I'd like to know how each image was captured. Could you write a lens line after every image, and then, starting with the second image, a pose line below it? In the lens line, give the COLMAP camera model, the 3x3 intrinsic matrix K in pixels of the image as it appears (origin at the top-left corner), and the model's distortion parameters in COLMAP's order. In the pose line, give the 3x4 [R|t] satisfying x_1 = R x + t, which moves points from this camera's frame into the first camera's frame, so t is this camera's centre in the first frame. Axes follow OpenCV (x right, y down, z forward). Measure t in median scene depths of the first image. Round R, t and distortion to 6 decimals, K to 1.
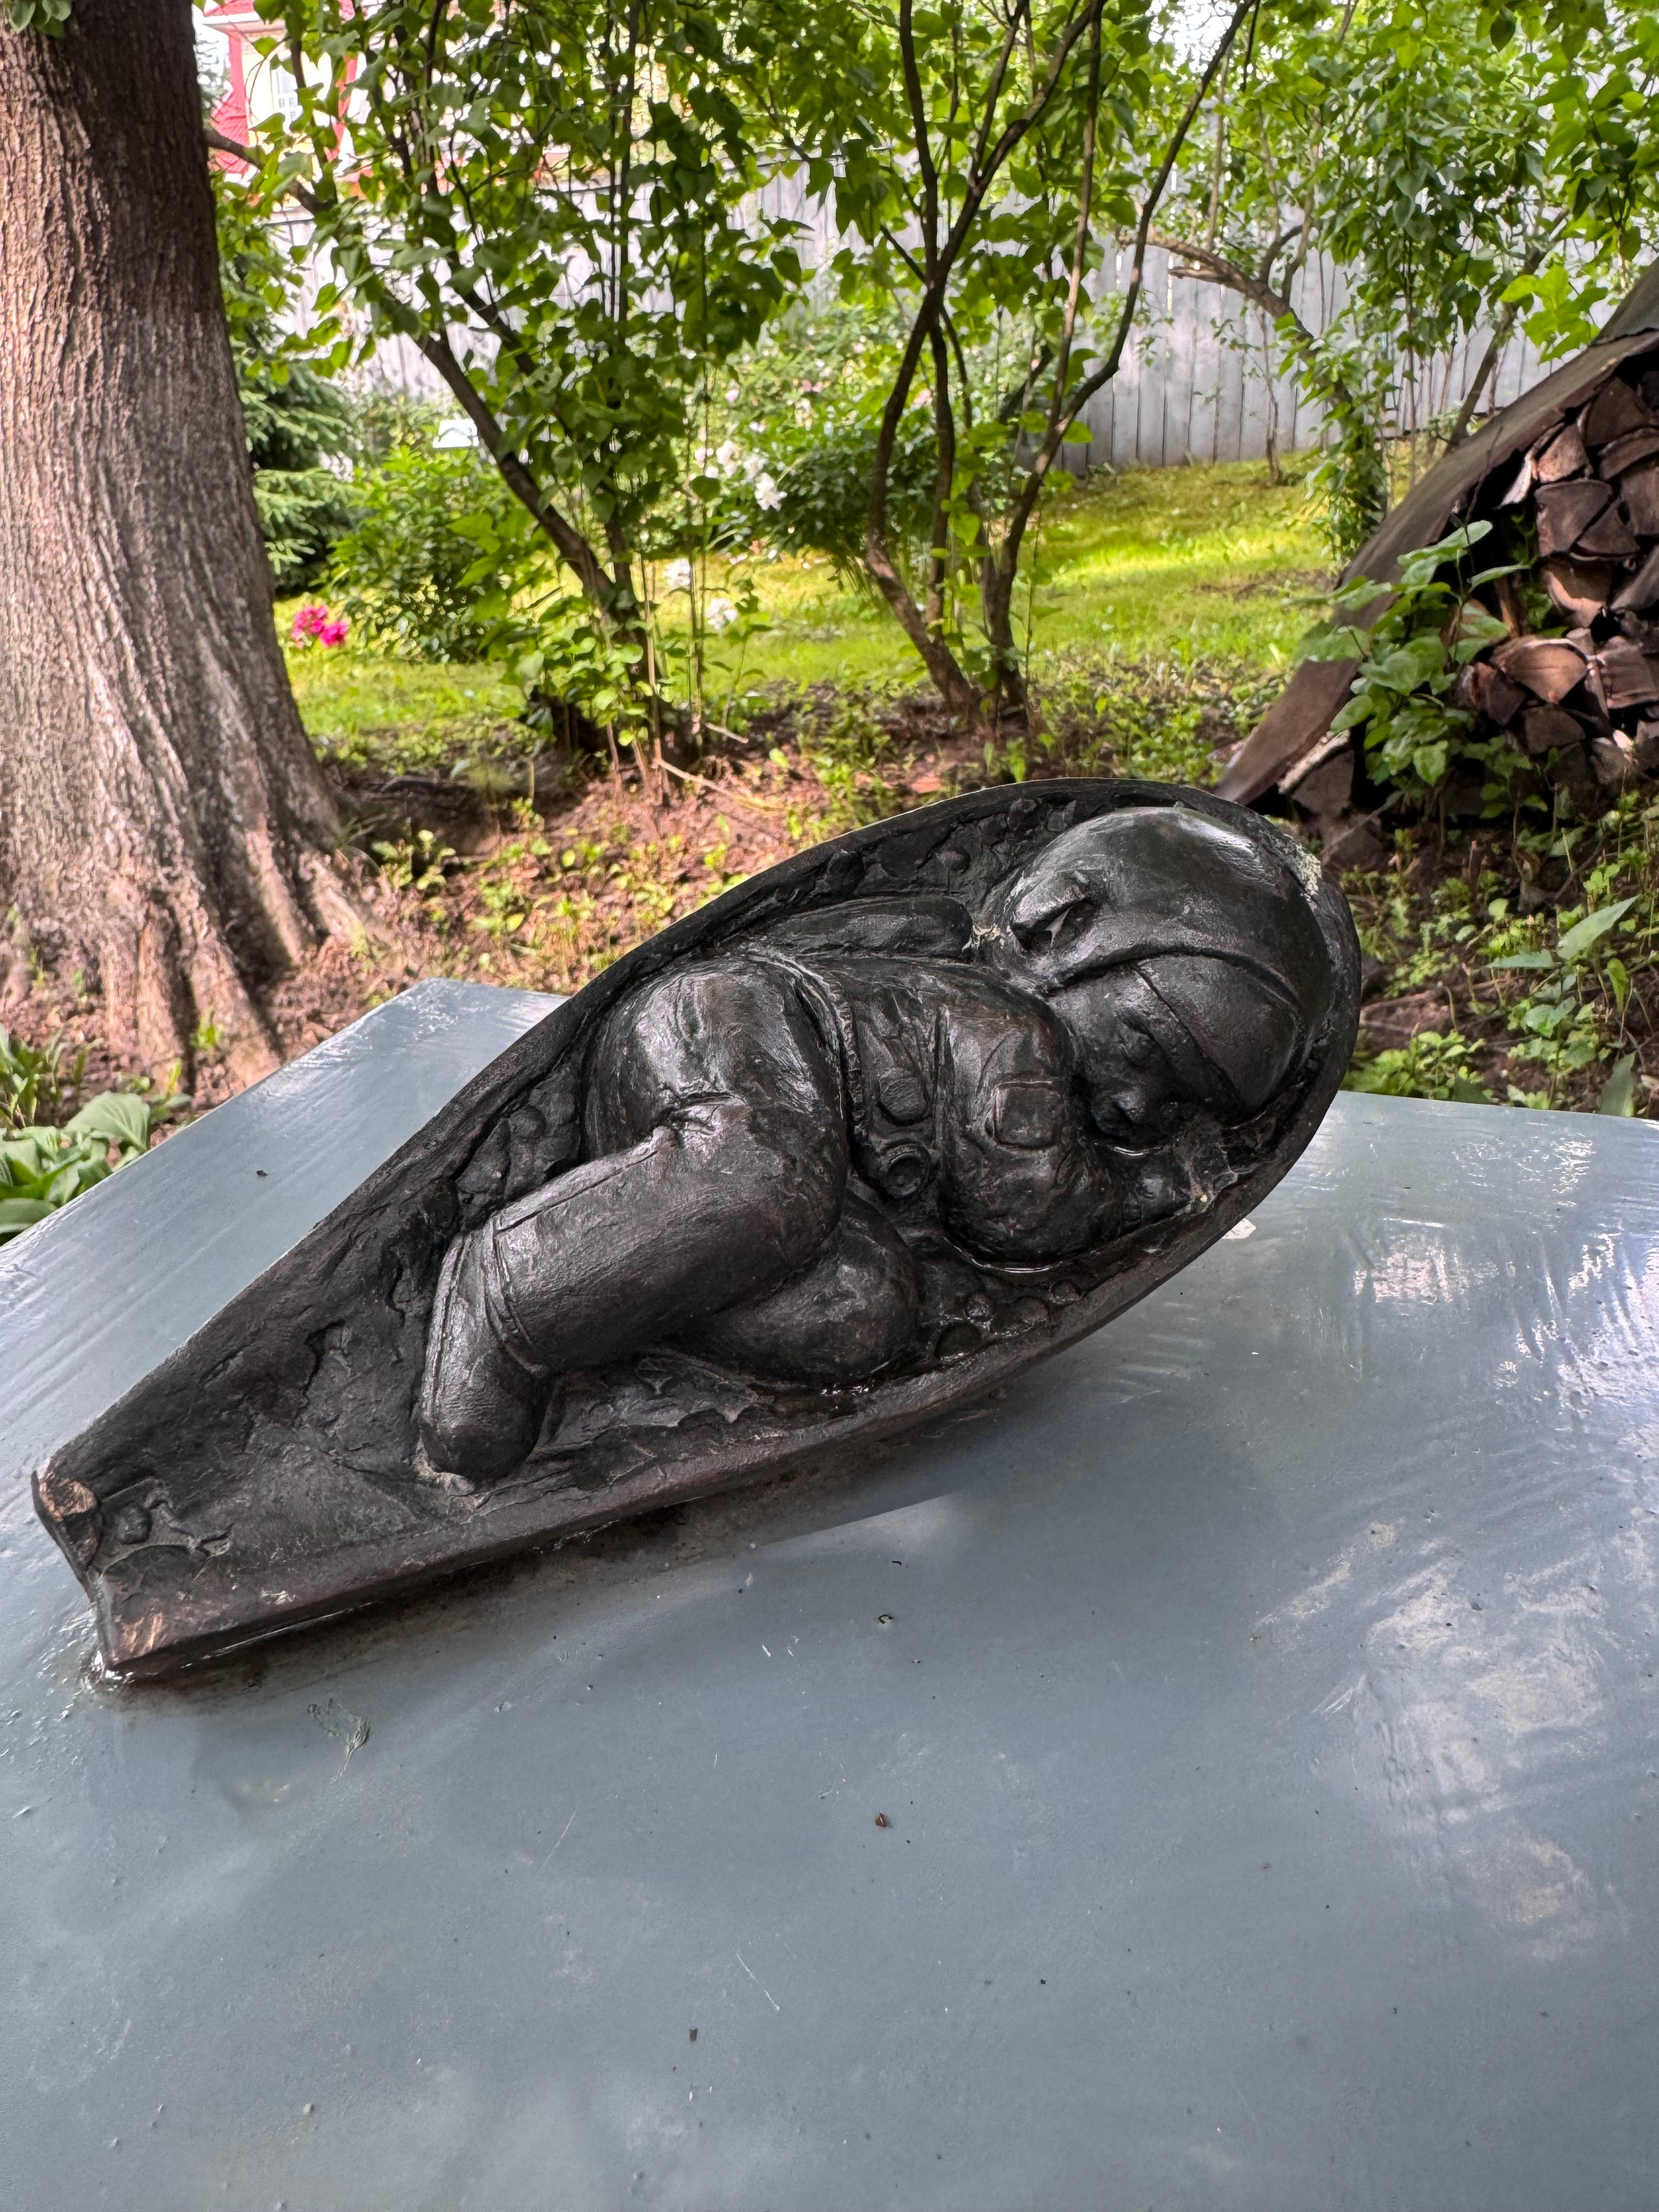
lens RADIAL K [[1532.2, 0, 835.1], [0, 1532.2, 931.3], [0, 0, 1]] dist [-0.002468, -0.001942]
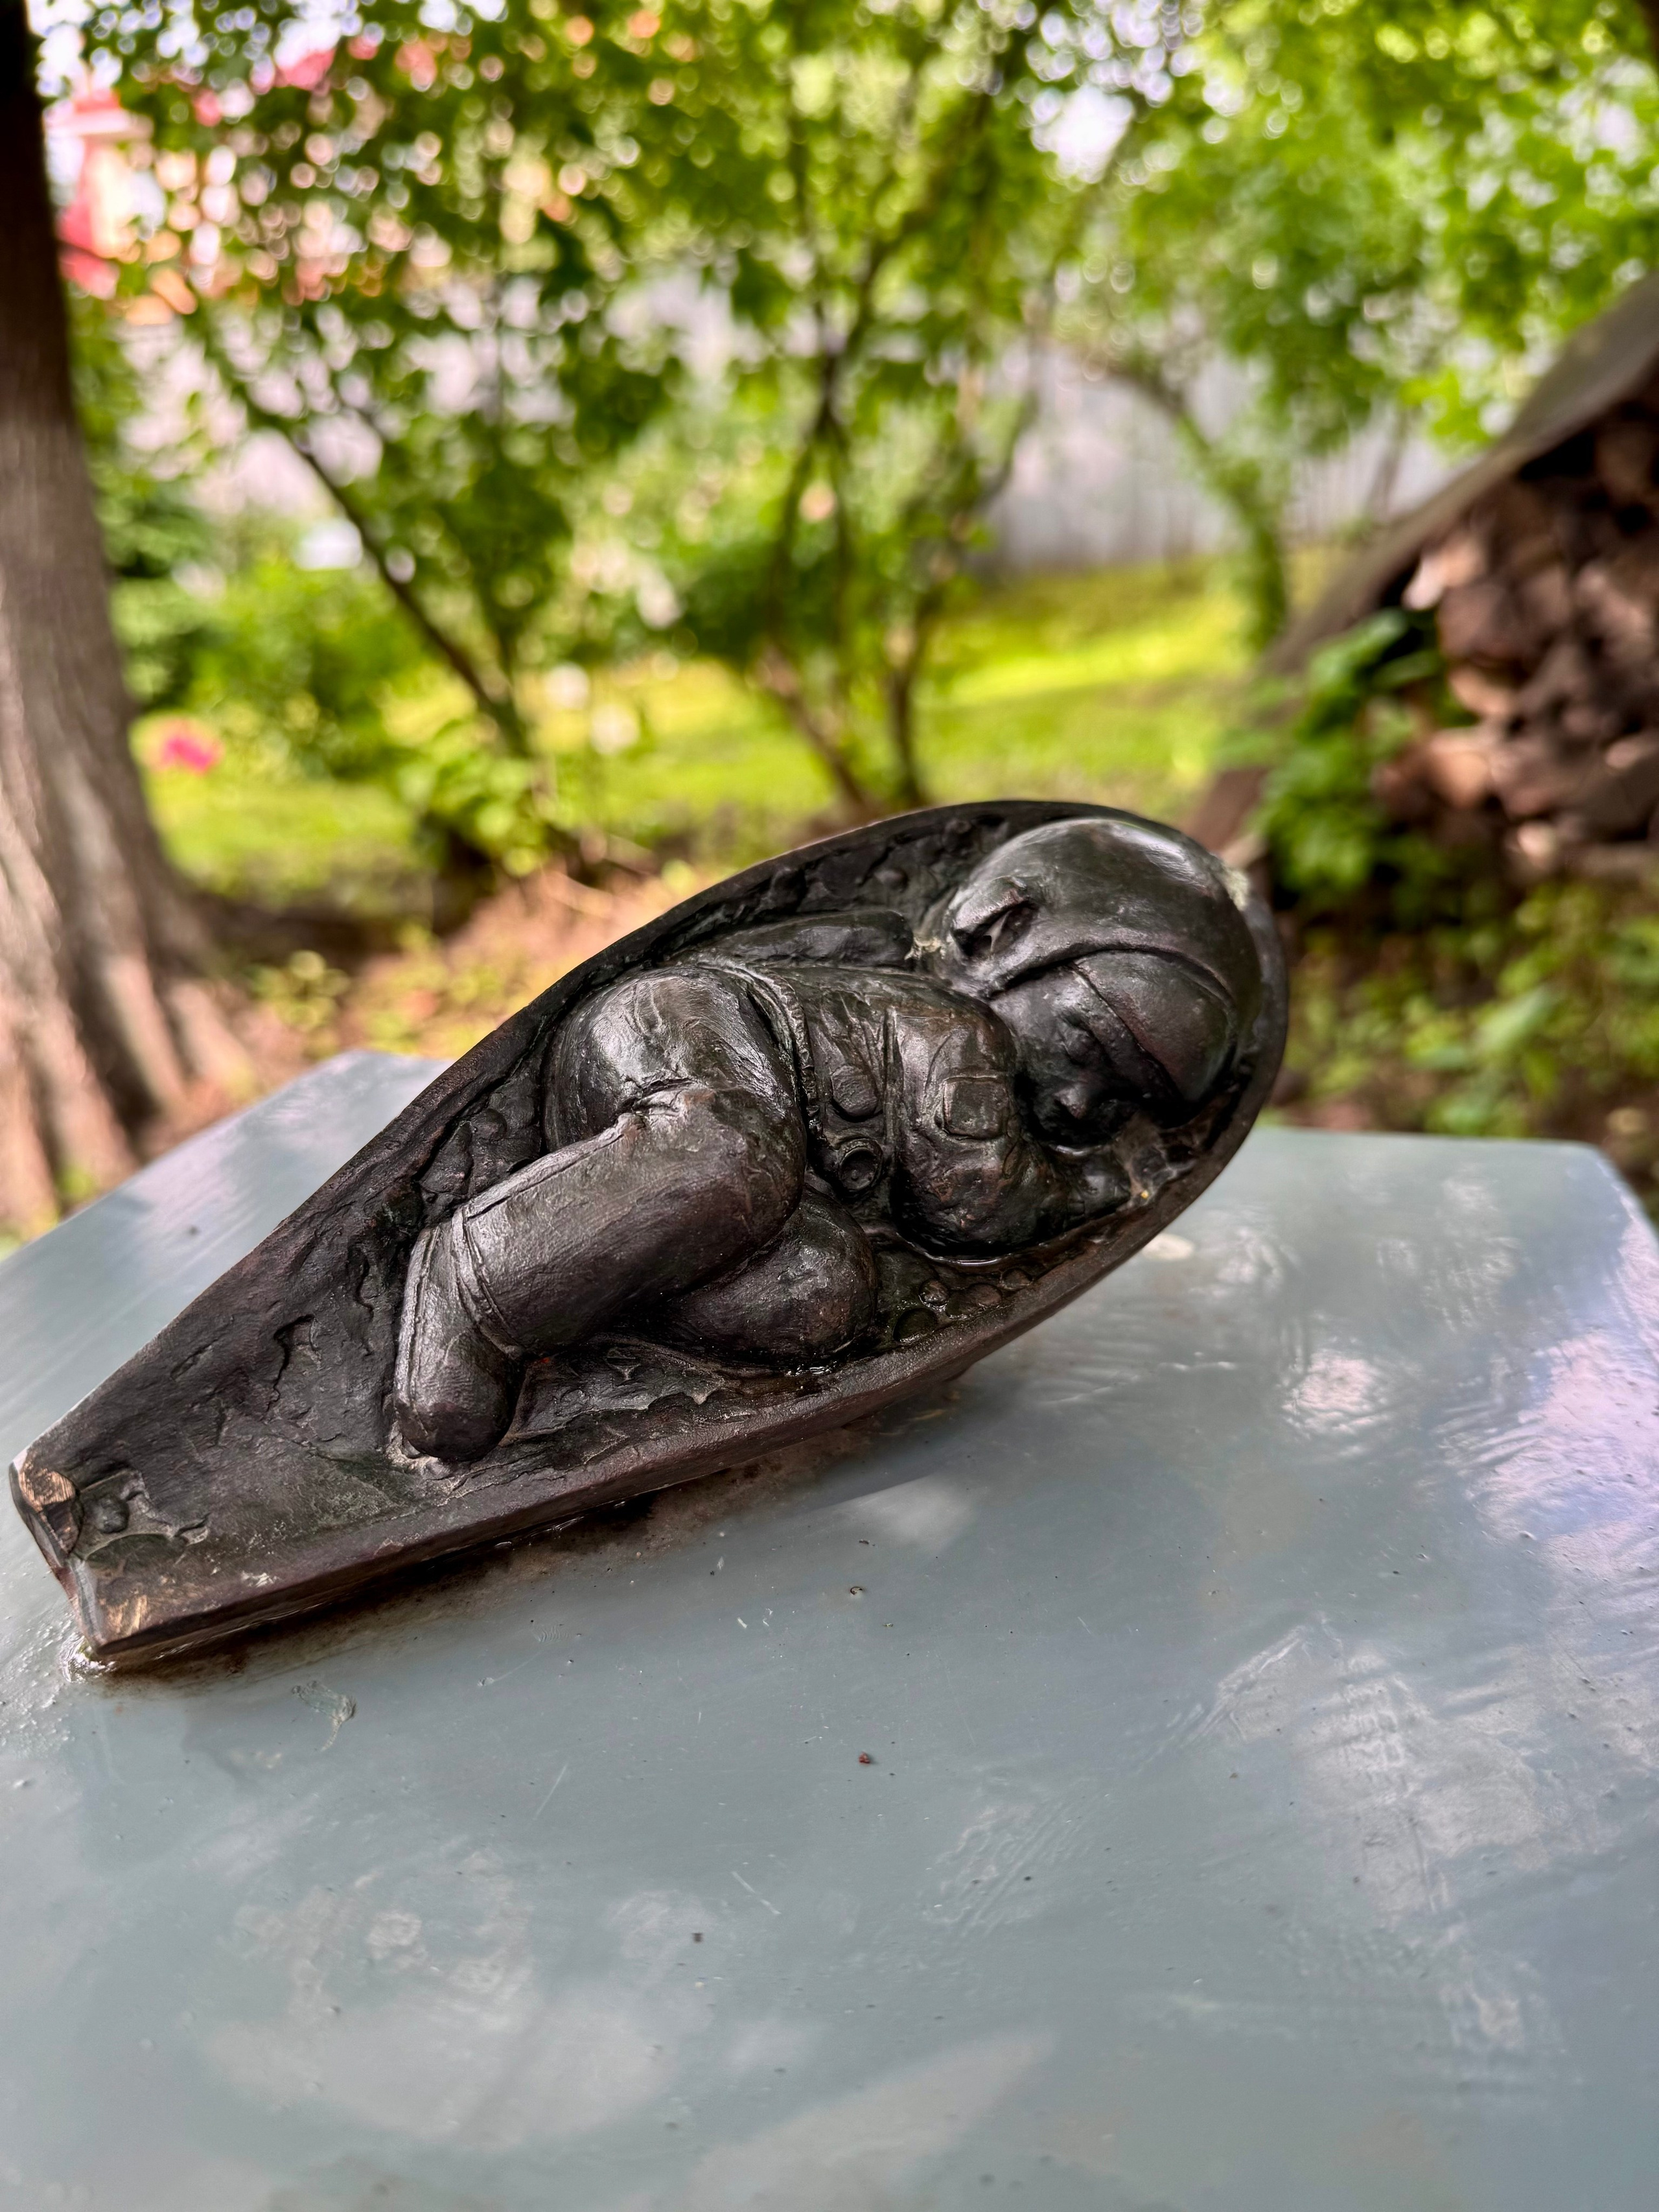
lens RADIAL K [[1594.4, 0, 830.9], [0, 1594.4, 1044.5], [0, 0, 1]] dist [0.056459, -0.146084]
pose [[0.998010, -0.027139, 0.056913, -0.003146], [0.027935, 0.999522, -0.013241, 0.008817], [-0.056527, 0.014804, 0.998291, -0.006817]]
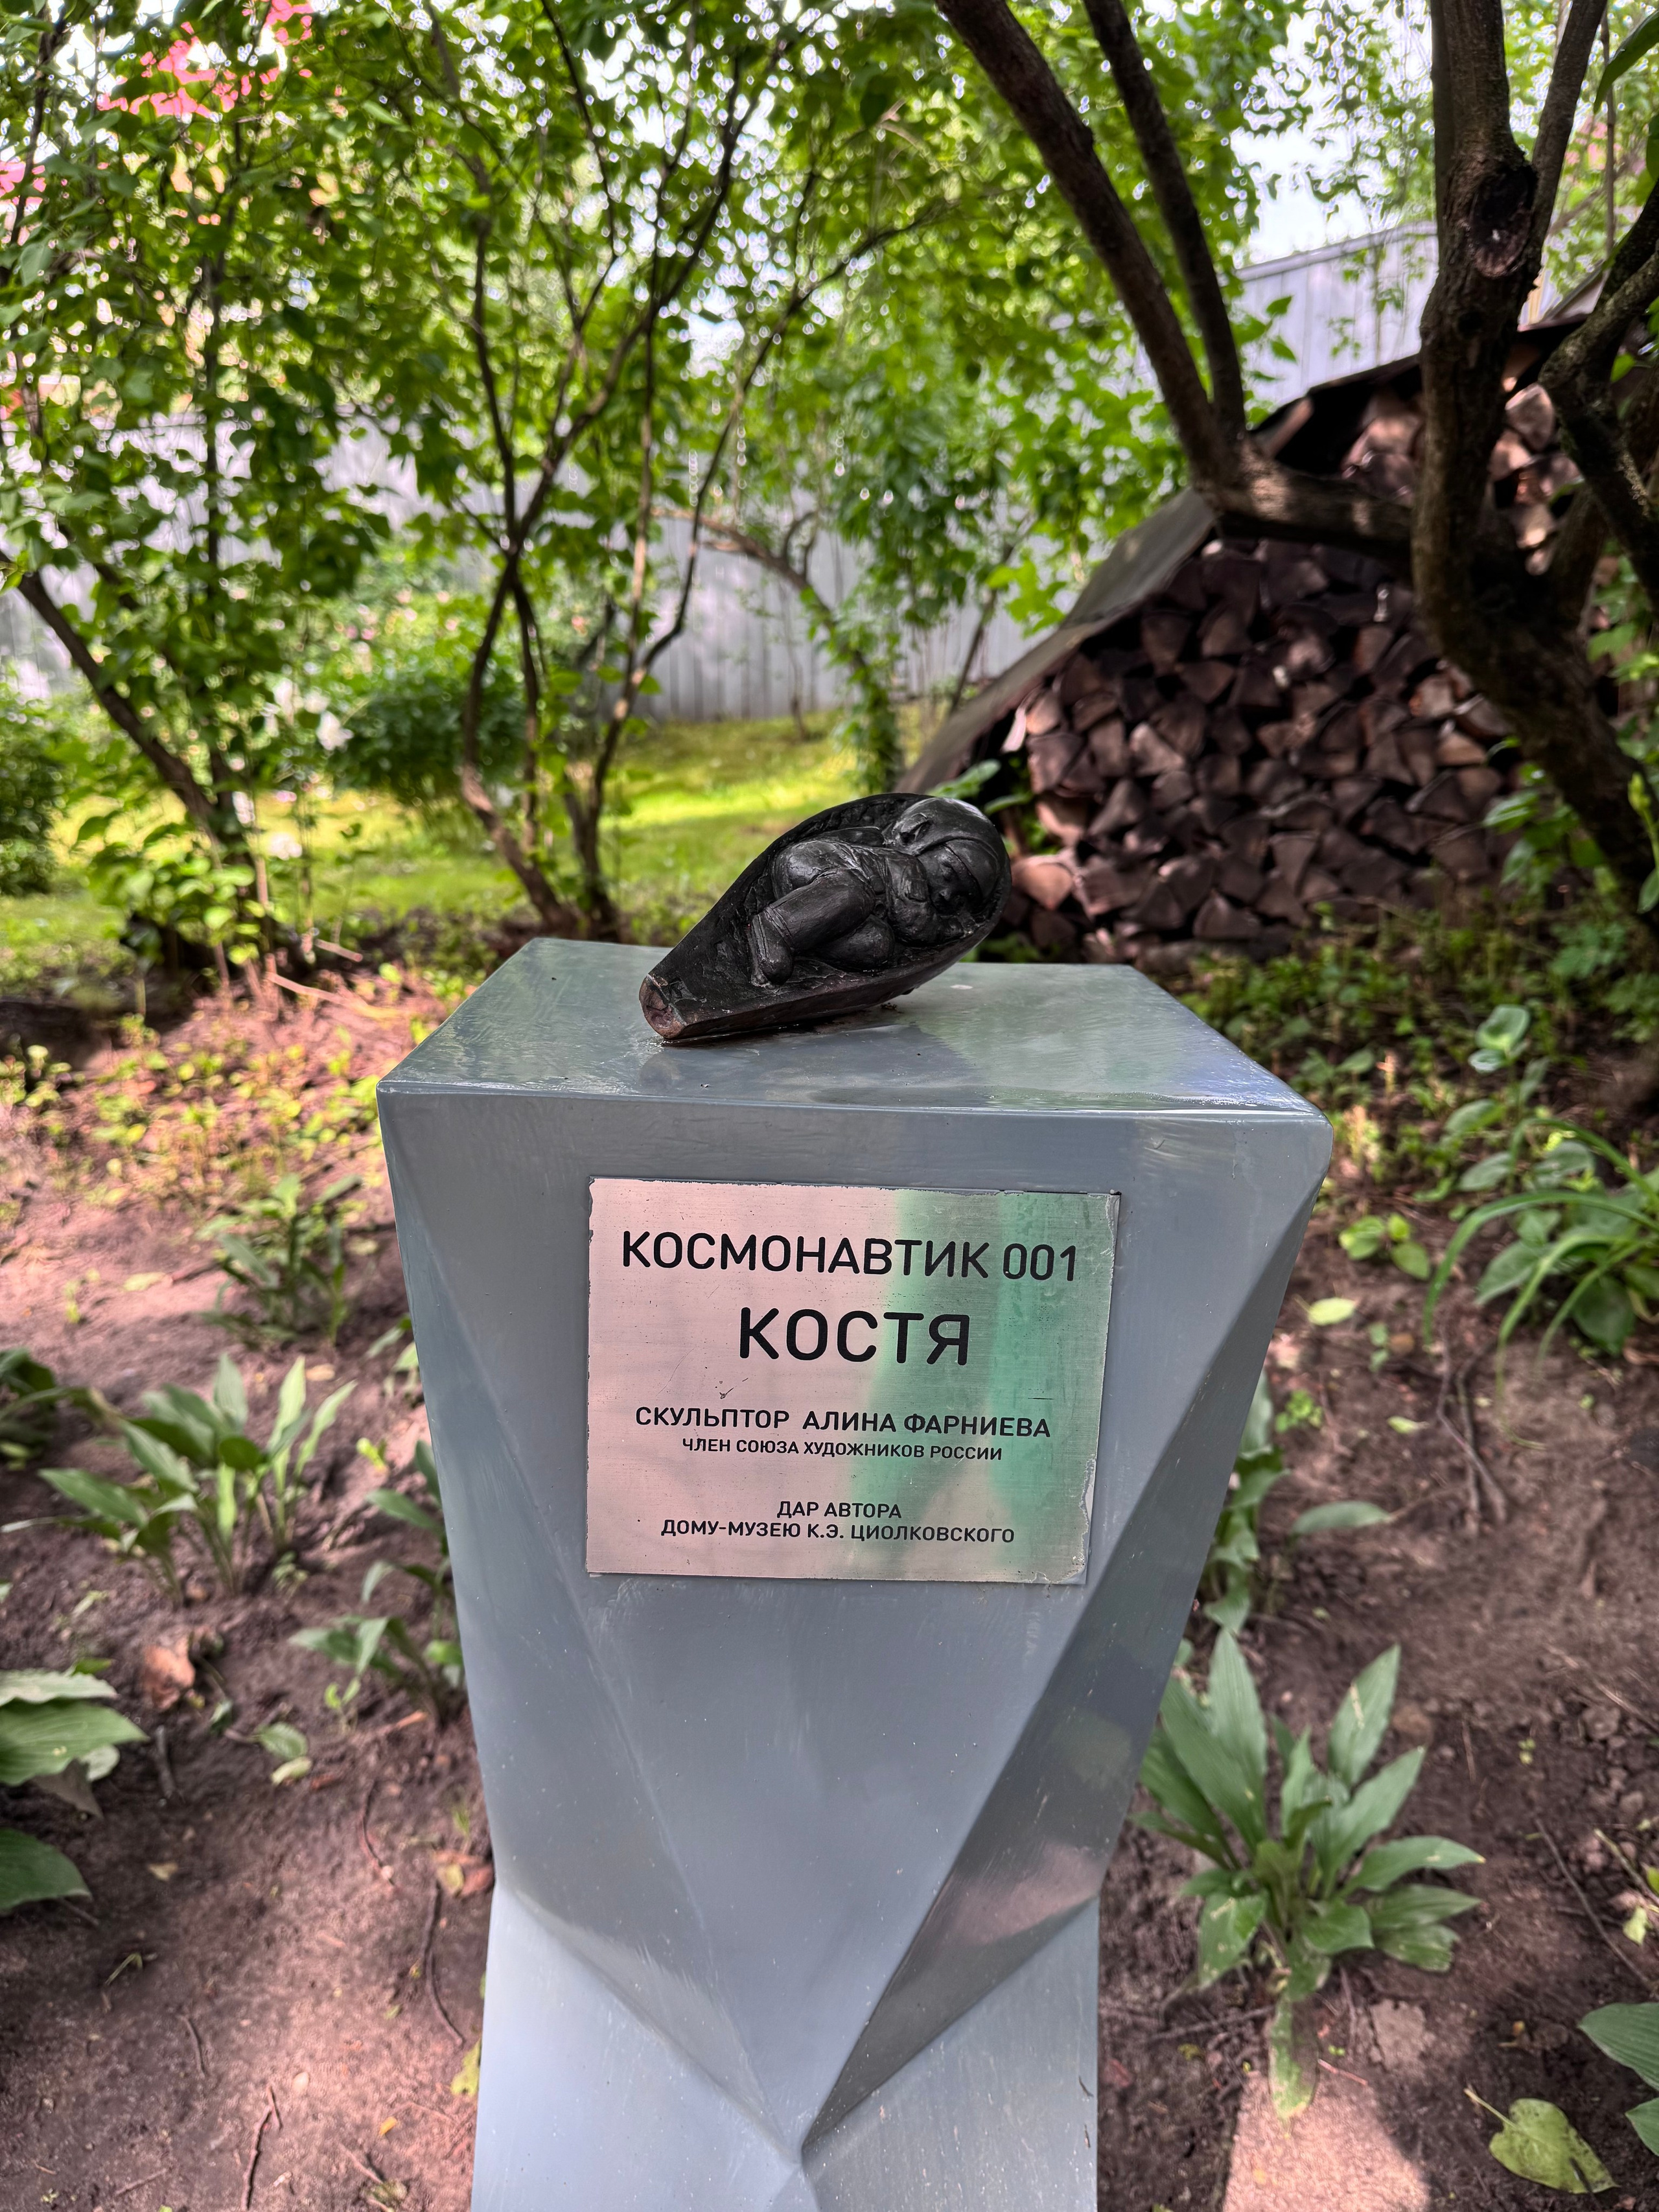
lens RADIAL K [[1594.4, 0, 830.9], [0, 1594.4, 1044.5], [0, 0, 1]] dist [0.056459, -0.146084]
pose [[0.955269, -0.034579, 0.293711, -0.093301], [0.062464, 0.994327, -0.086094, 0.066123], [-0.289068, 0.100589, 0.952009, -0.181753]]
